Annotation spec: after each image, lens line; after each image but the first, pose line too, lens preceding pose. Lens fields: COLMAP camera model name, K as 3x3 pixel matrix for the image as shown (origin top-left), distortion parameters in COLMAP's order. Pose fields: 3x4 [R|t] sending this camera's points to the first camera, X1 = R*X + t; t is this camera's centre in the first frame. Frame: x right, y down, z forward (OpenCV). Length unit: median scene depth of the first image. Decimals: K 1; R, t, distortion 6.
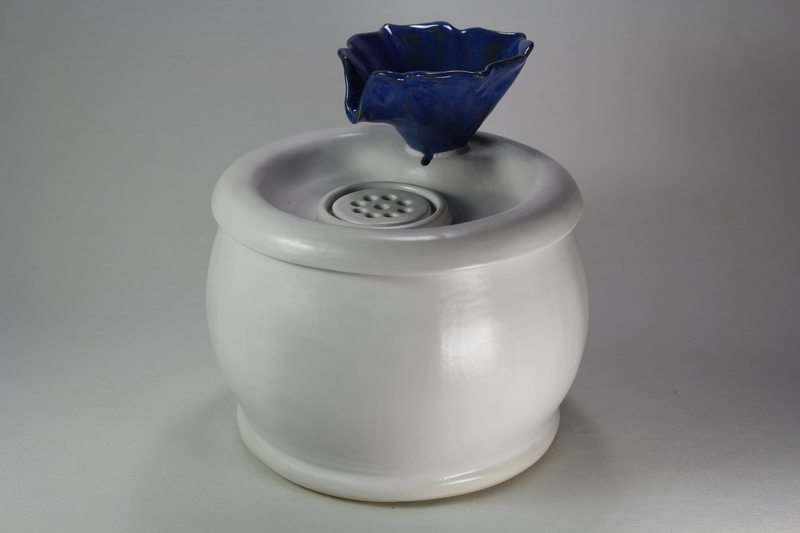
lens RADIAL K [[1871.8, 0, 400.0], [0, 1871.8, 266.5], [0, 0, 1]] dist [0.062670, 0.119353]
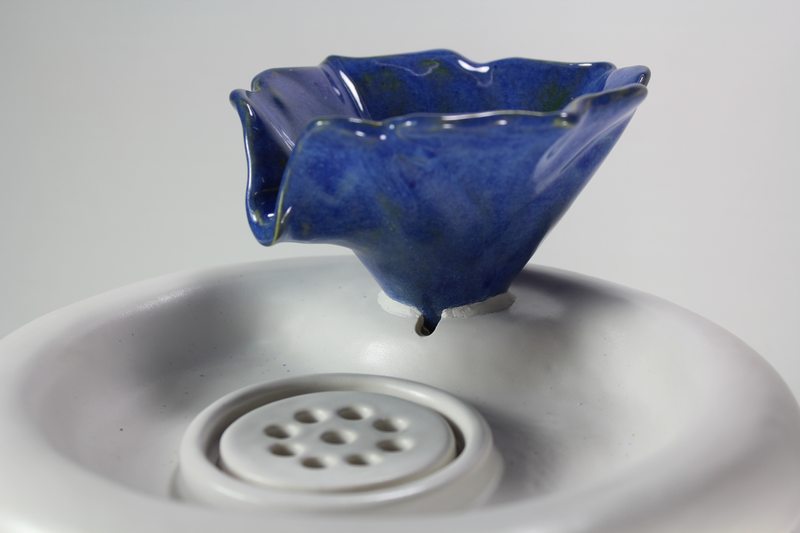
lens RADIAL K [[2168.7, 0, 400.0], [0, 2168.7, 266.5], [0, 0, 1]] dist [-1.646023, -0.229578]
pose [[0.998942, -0.025174, 0.038474, -0.013073], [0.028683, 0.995200, -0.093562, -0.023377], [-0.035934, 0.094567, 0.994870, 0.501034]]
